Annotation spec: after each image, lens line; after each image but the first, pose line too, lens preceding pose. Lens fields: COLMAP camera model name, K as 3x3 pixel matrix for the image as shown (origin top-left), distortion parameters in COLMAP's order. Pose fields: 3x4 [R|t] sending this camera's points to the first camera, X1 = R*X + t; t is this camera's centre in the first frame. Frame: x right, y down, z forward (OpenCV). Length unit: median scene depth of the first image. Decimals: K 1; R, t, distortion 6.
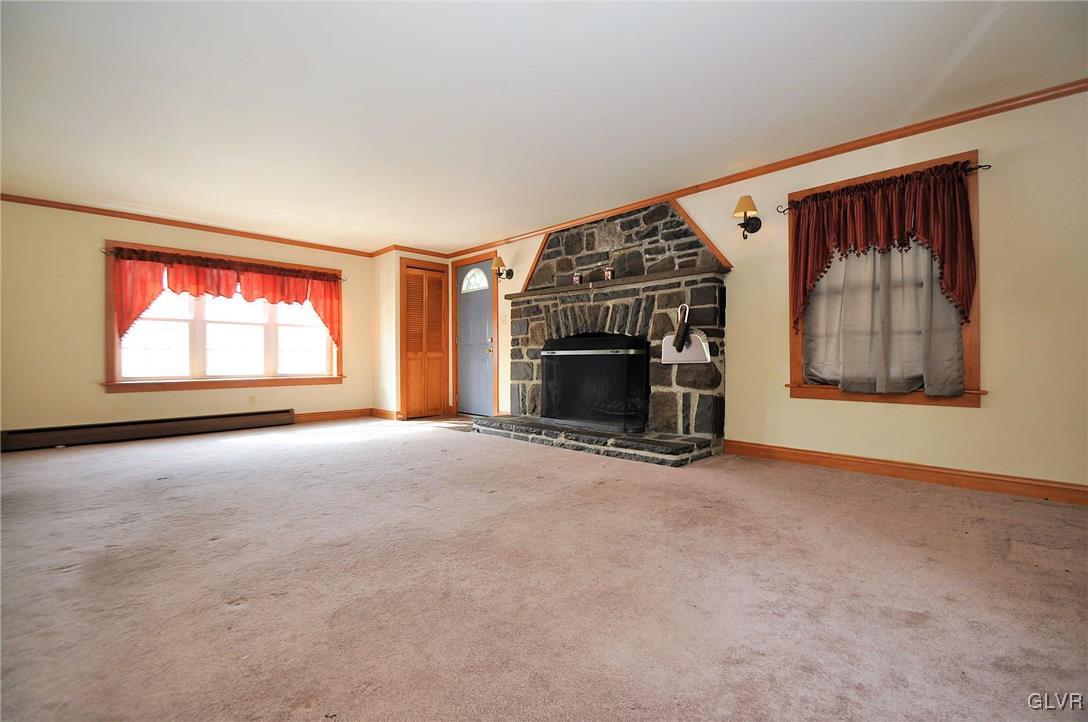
lens RADIAL K [[477.1, 0, 545.8], [0, 477.1, 360.7], [0, 0, 1]] dist [-0.000829, -0.000323]
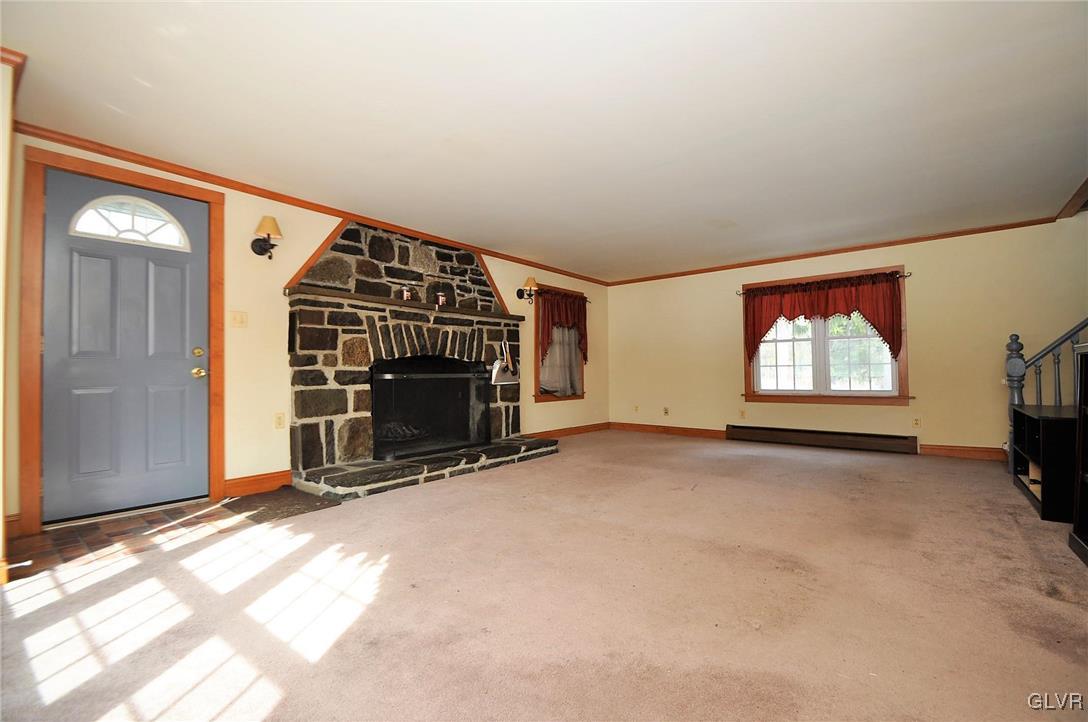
lens RADIAL K [[477.1, 0, 545.8], [0, 477.1, 360.7], [0, 0, 1]] dist [-0.000829, -0.000323]
pose [[-0.111226, 0.030626, 0.993323, -0.929611], [0.014674, 0.999467, -0.029173, -0.016845], [-0.993687, 0.011332, -0.111616, 0.913194]]
